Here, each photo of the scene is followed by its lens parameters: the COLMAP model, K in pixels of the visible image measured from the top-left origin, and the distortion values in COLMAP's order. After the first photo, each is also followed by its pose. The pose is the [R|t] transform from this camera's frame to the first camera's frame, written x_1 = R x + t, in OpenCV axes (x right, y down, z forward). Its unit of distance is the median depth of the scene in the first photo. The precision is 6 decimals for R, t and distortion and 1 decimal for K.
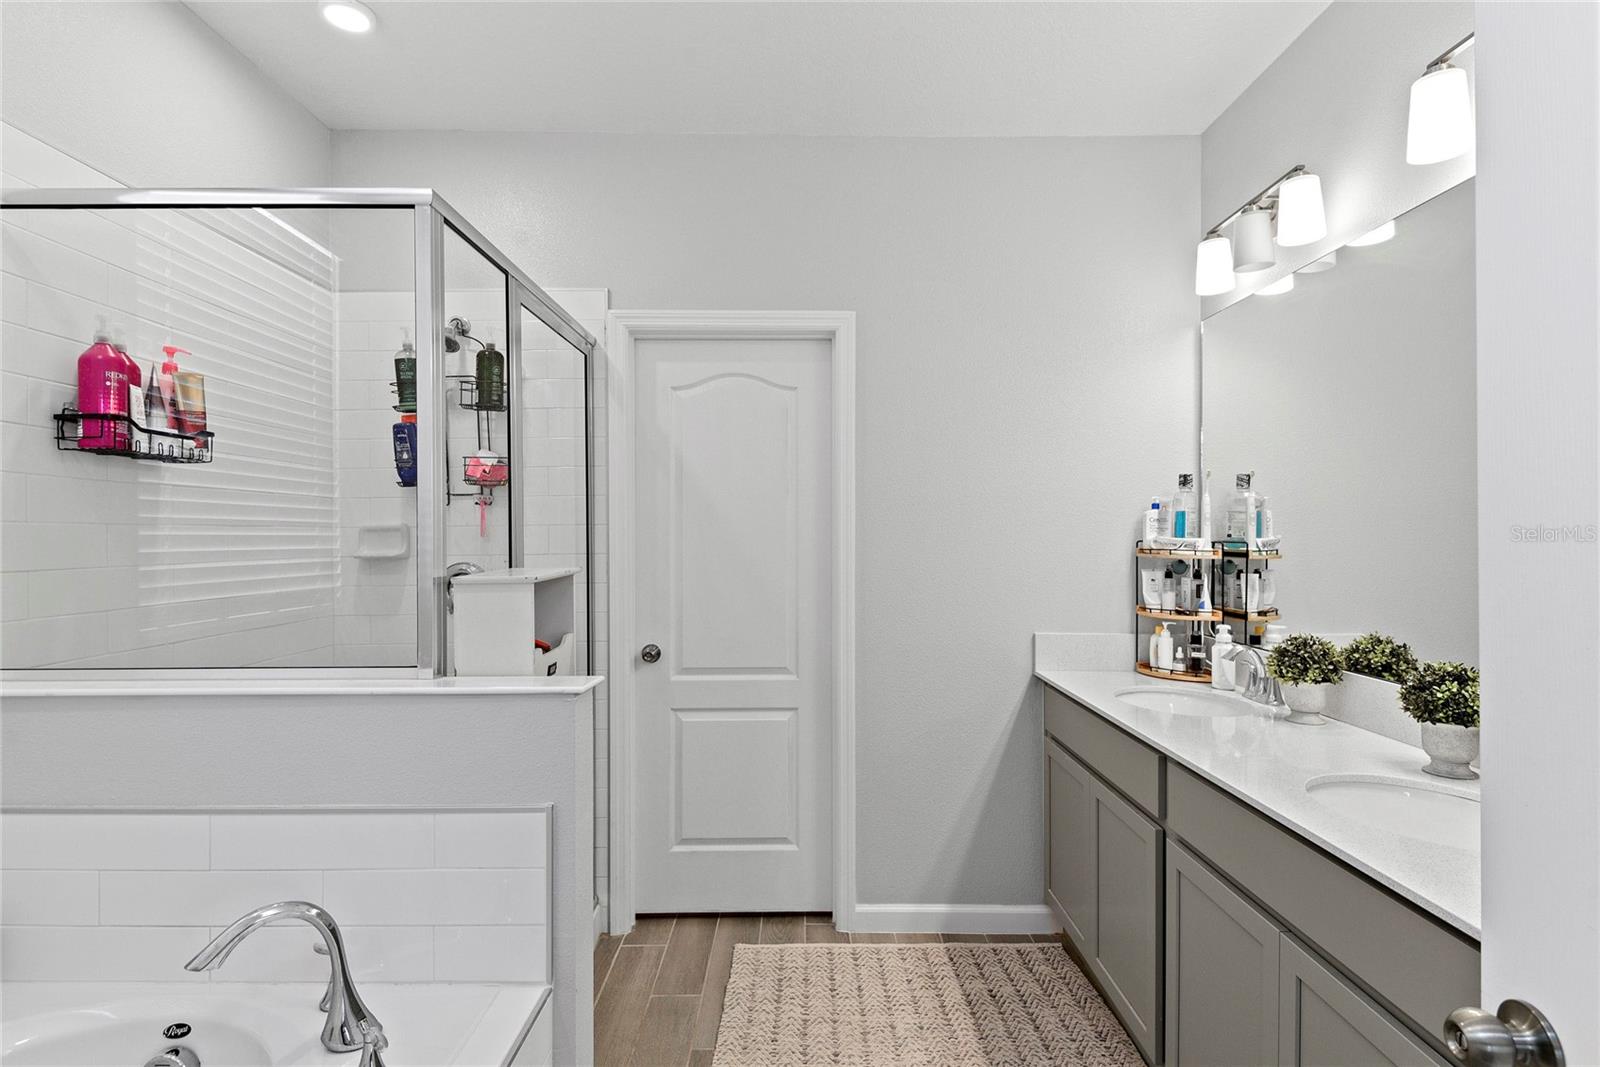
lens RADIAL K [[816.8, 0, 804.2], [0, 816.8, 538.6], [0, 0, 1]] dist [0.034279, -0.026204]
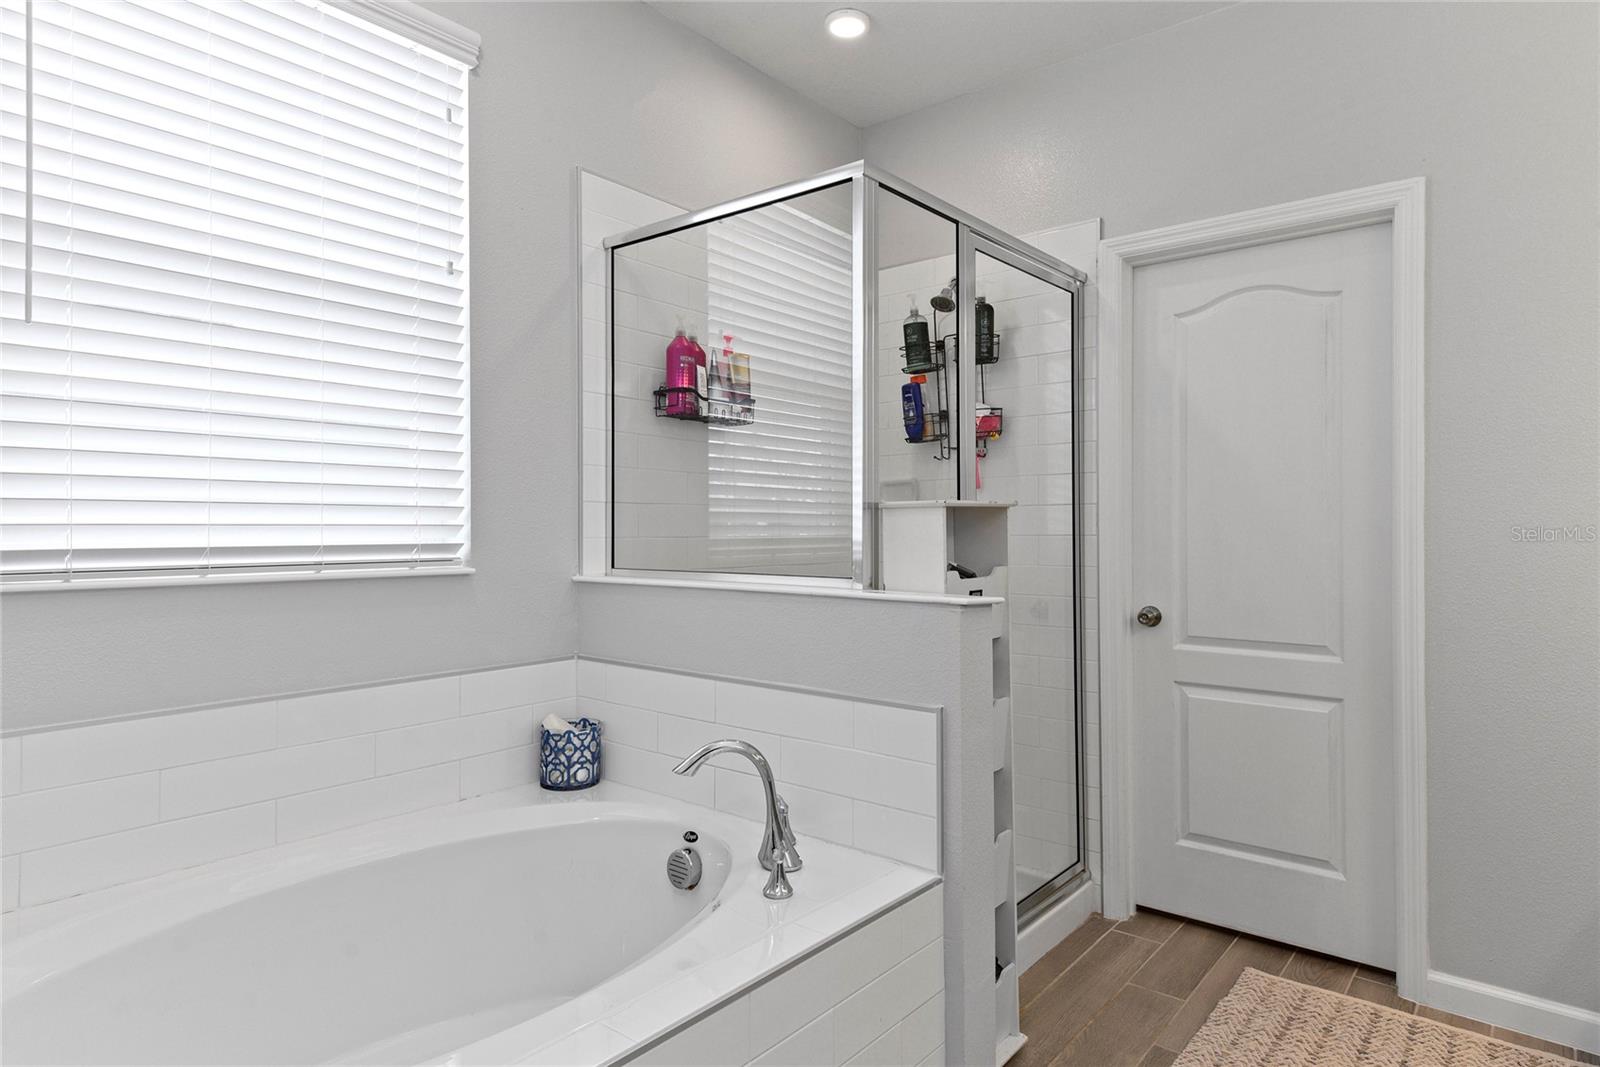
lens RADIAL K [[921.9, 0, 800.8], [0, 921.9, 526.1], [0, 0, 1]] dist [0.043083, -0.024516]
pose [[0.772536, 0.003474, -0.634962, 0.172611], [-0.006001, 0.999980, -0.001830, 0.049469], [0.634943, 0.005224, 0.772541, -0.026632]]
